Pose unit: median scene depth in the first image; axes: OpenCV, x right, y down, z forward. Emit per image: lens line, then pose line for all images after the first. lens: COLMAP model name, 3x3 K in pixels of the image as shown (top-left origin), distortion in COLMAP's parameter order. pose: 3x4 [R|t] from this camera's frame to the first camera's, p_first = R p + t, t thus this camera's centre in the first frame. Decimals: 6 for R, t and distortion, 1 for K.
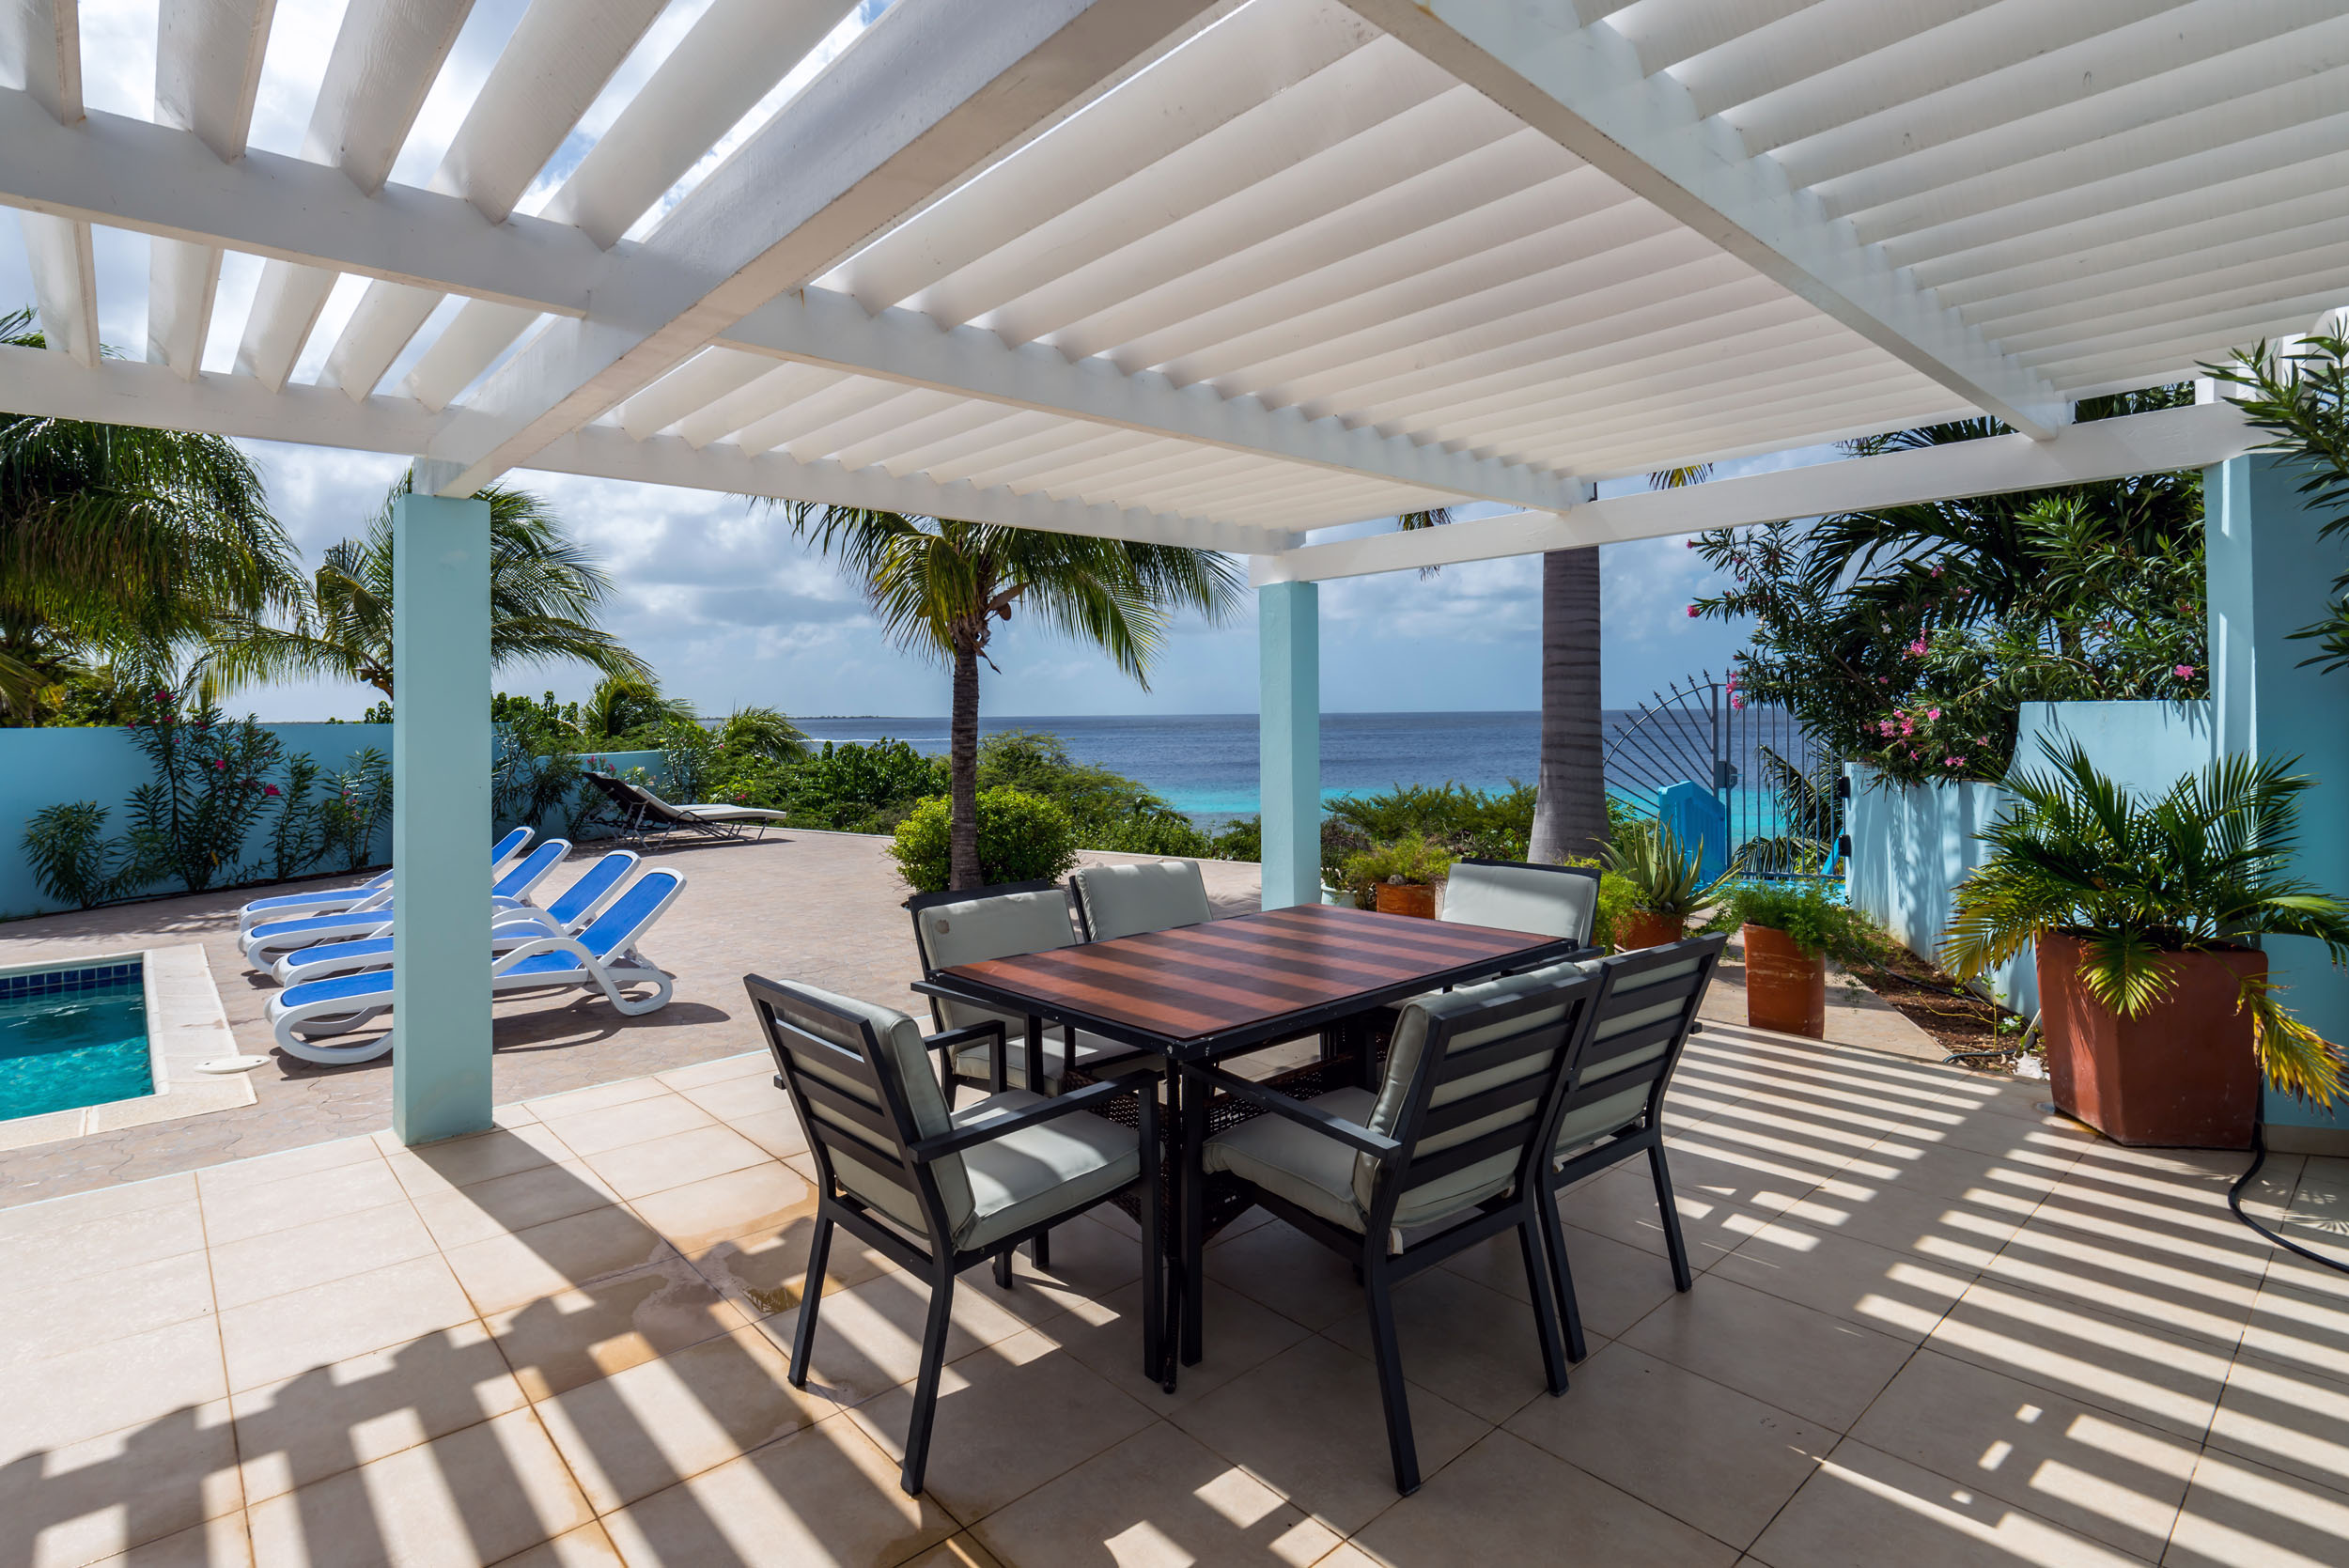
lens RADIAL K [[1145.6, 0, 1170.3], [0, 1145.6, 780.5], [0, 0, 1]] dist [0.004566, -0.000707]
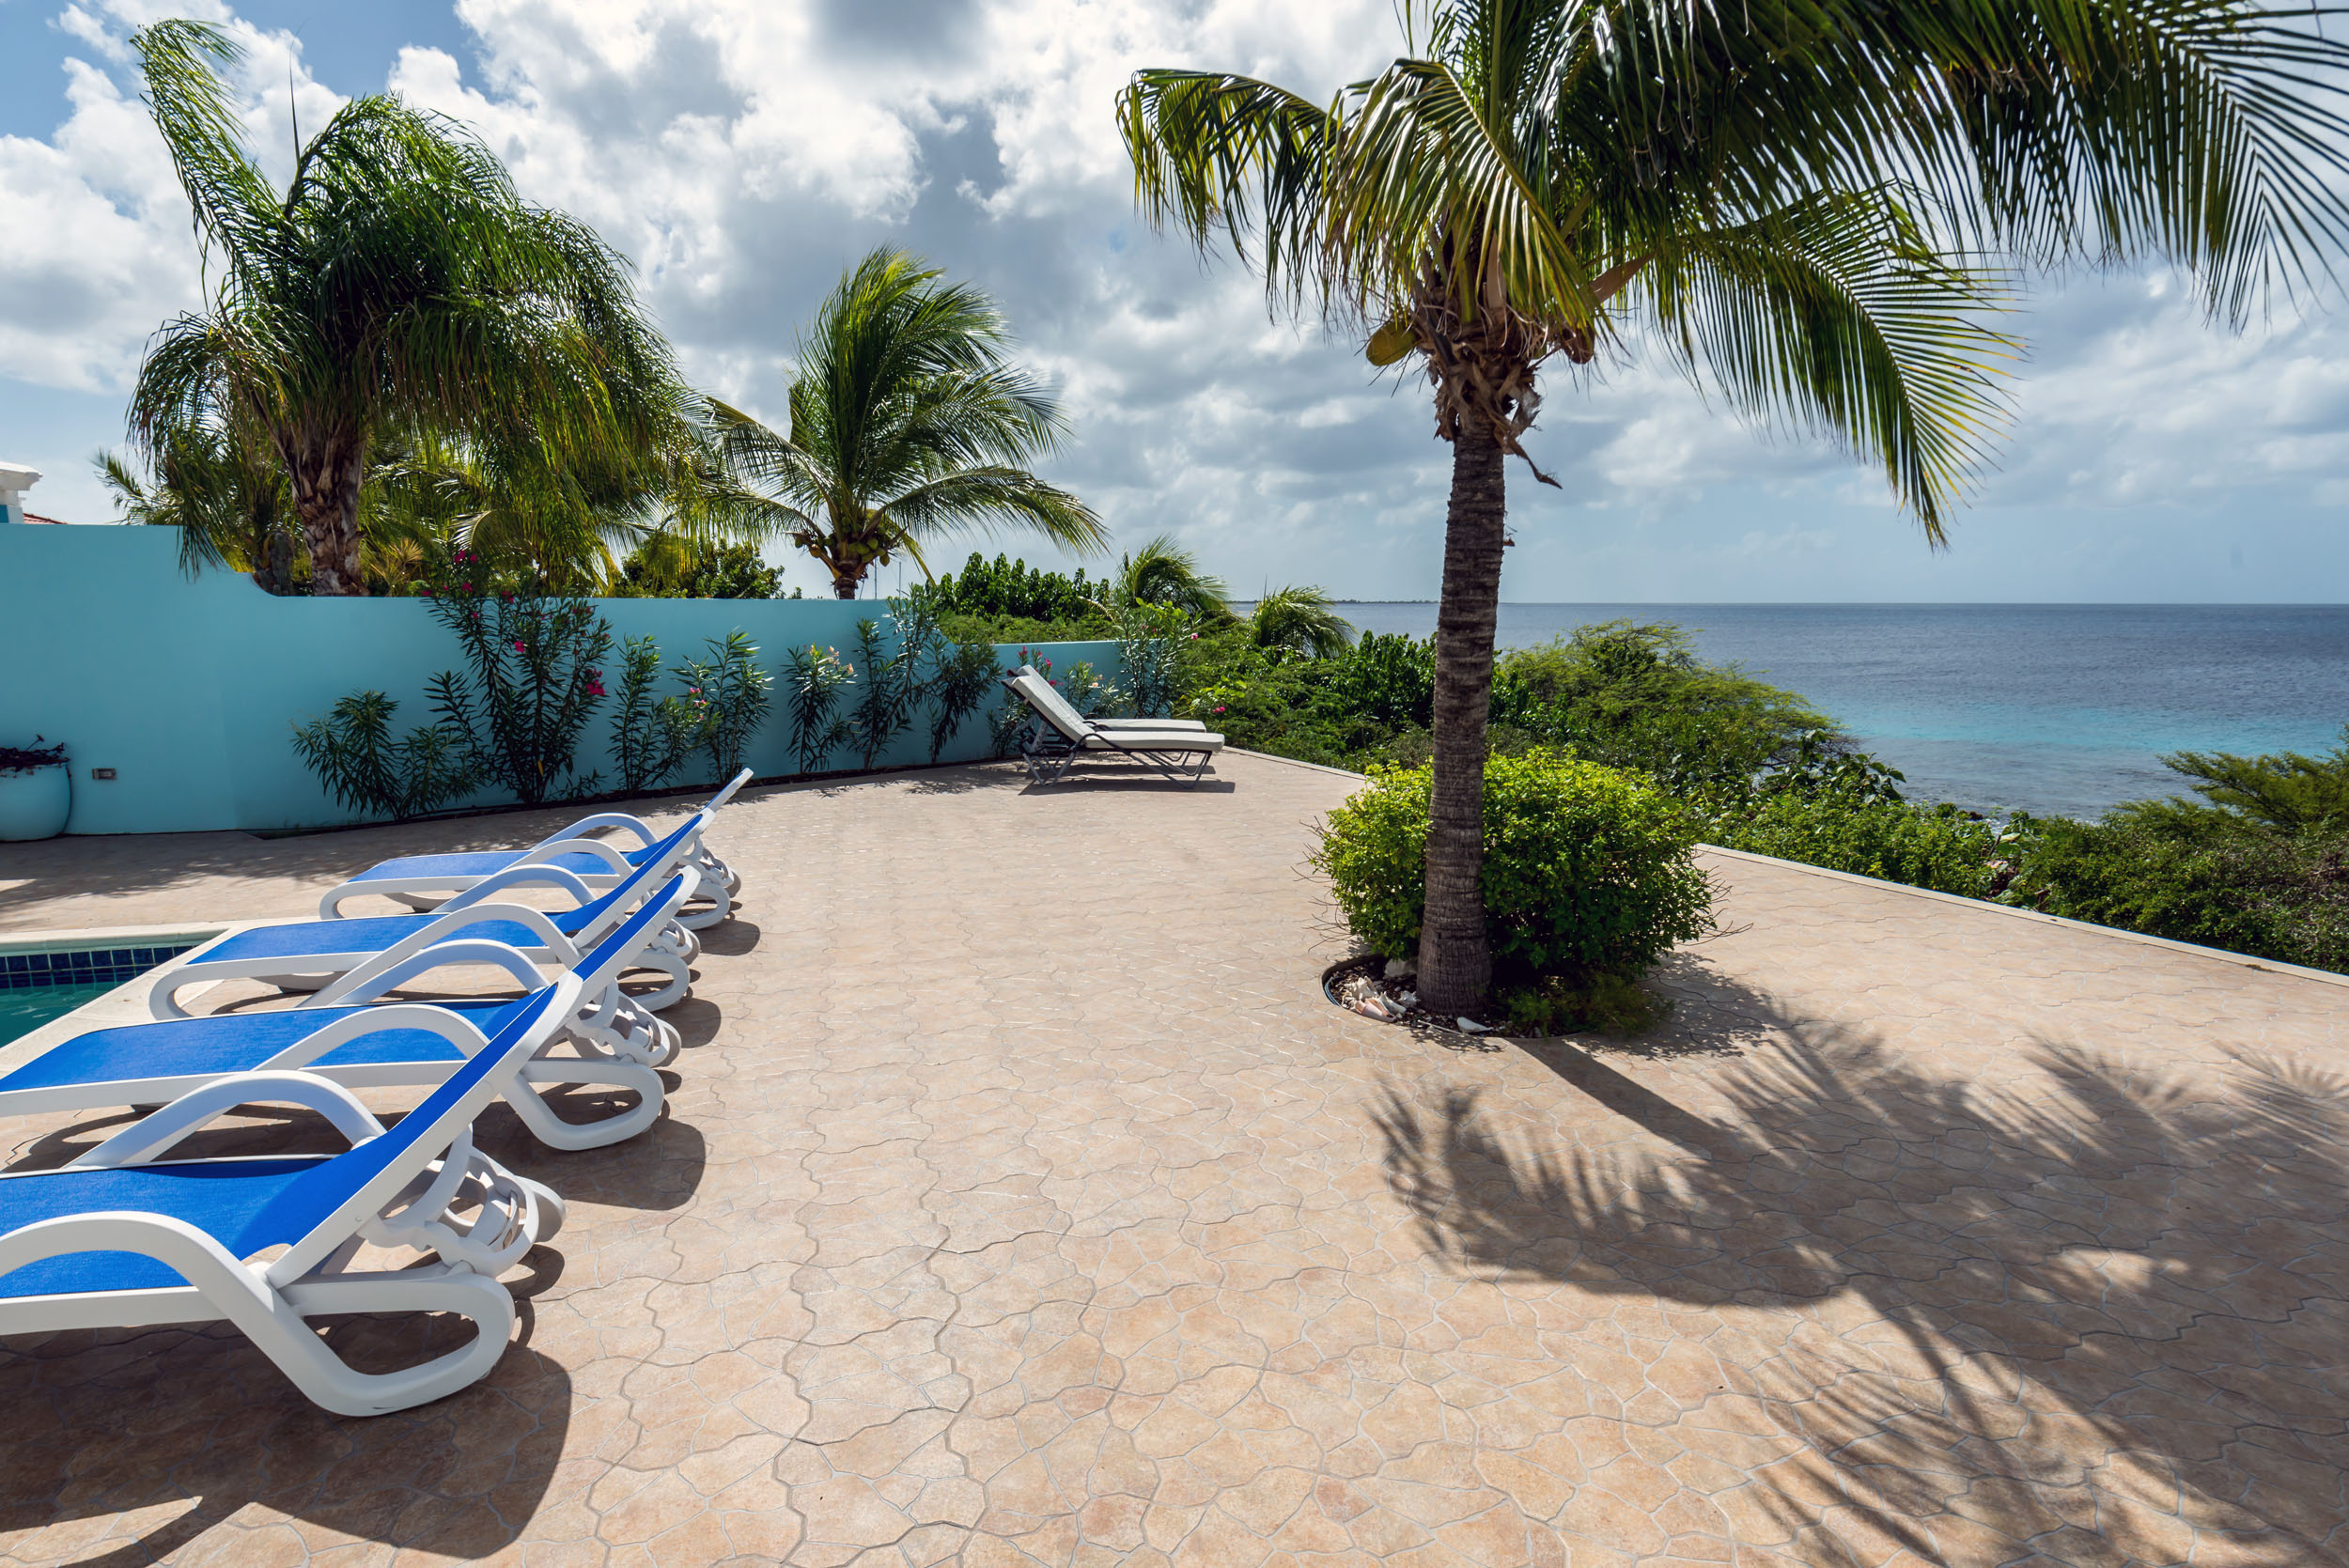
lens RADIAL K [[1261.4, 0, 1166.2], [0, 1261.4, 796.4], [0, 0, 1]] dist [0.012970, -0.000018]
pose [[0.886678, 0.082562, -0.454957, -0.047730], [-0.038001, 0.993613, 0.106251, -0.022837], [0.460823, -0.076922, 0.884152, 0.454499]]
